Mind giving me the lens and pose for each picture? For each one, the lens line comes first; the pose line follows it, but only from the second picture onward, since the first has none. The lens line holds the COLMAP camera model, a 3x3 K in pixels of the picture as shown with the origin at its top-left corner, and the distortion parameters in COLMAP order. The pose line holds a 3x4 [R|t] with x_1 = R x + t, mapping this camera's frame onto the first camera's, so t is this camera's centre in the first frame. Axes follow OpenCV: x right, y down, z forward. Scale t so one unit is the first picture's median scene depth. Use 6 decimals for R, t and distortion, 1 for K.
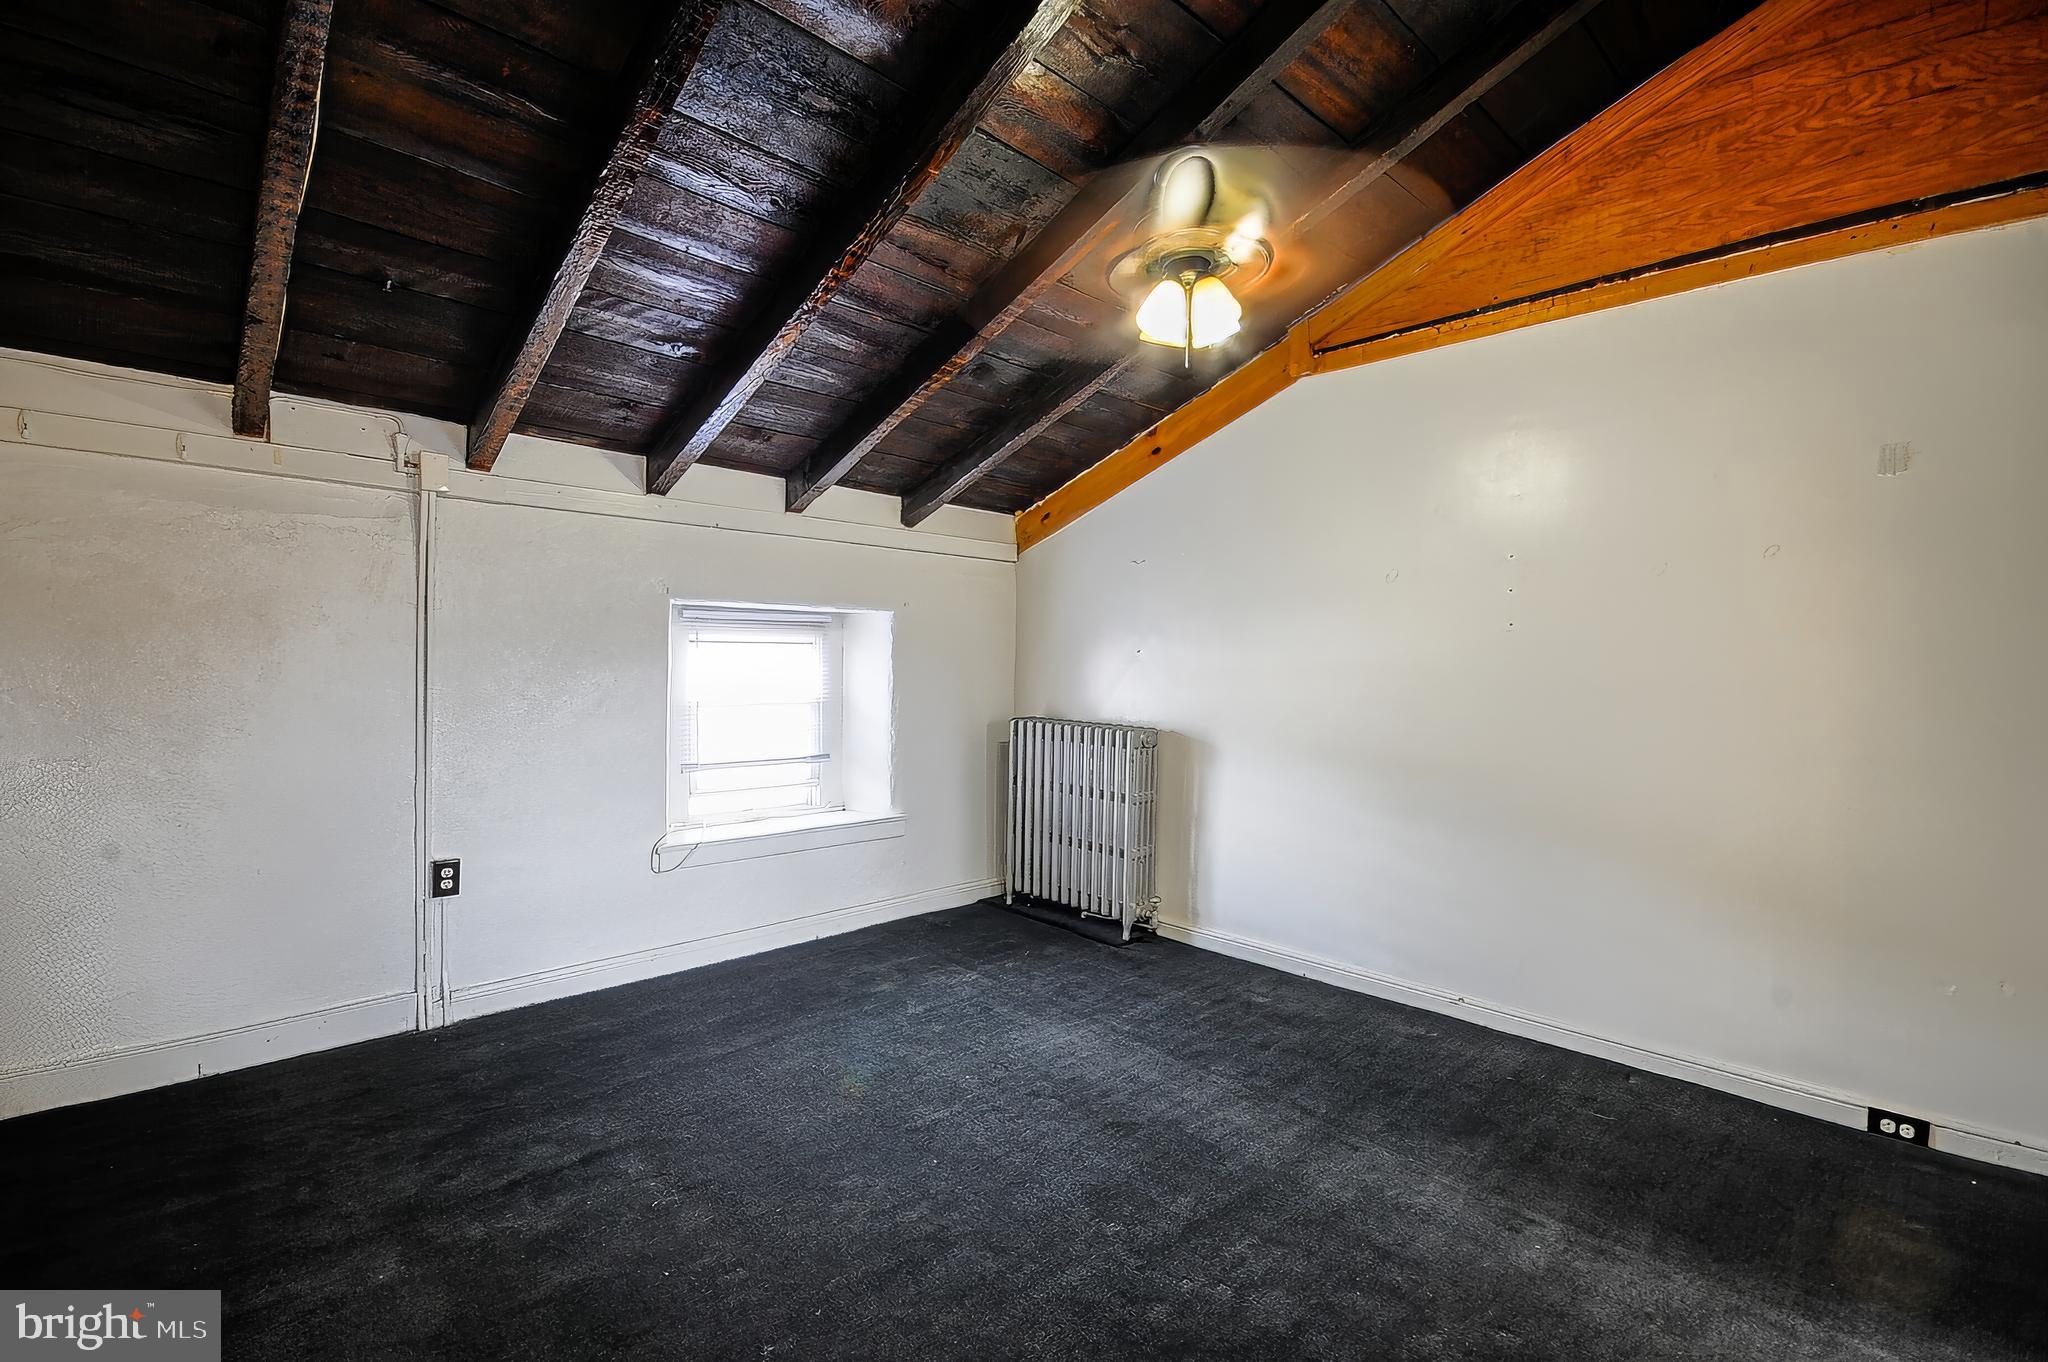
lens RADIAL K [[907.4, 0, 1014.9], [0, 907.4, 684.1], [0, 0, 1]] dist [0.017041, -0.015266]
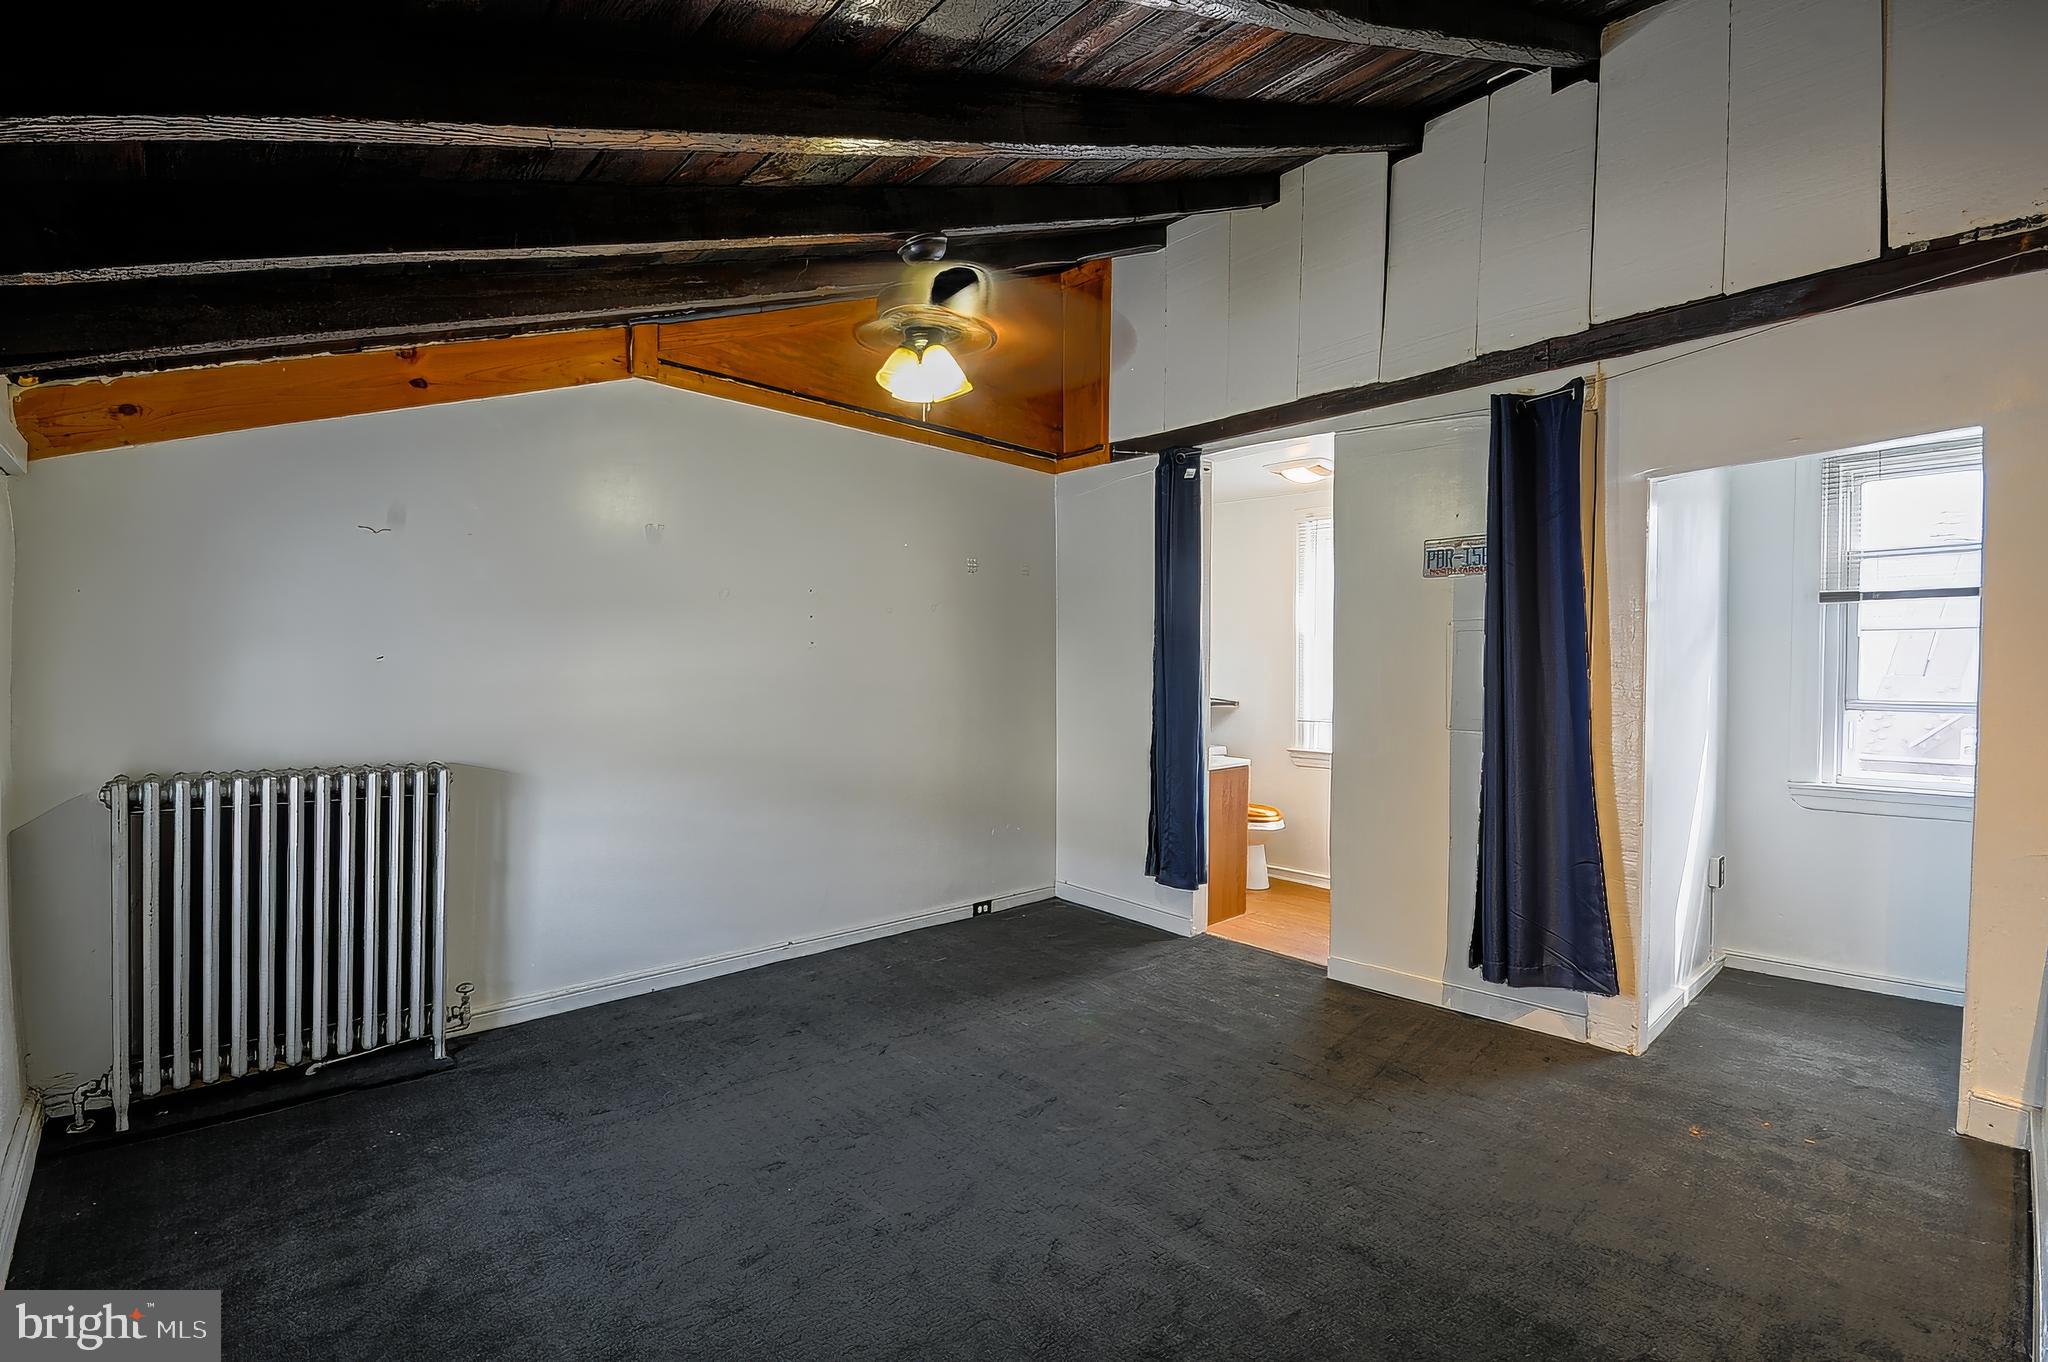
lens RADIAL K [[907.4, 0, 1014.9], [0, 907.4, 684.1], [0, 0, 1]] dist [0.017041, -0.015266]
pose [[0.027677, -0.030038, 0.999166, -0.597786], [0.013205, 0.999472, 0.029681, -0.032957], [-0.999530, 0.012373, 0.028059, 0.532445]]
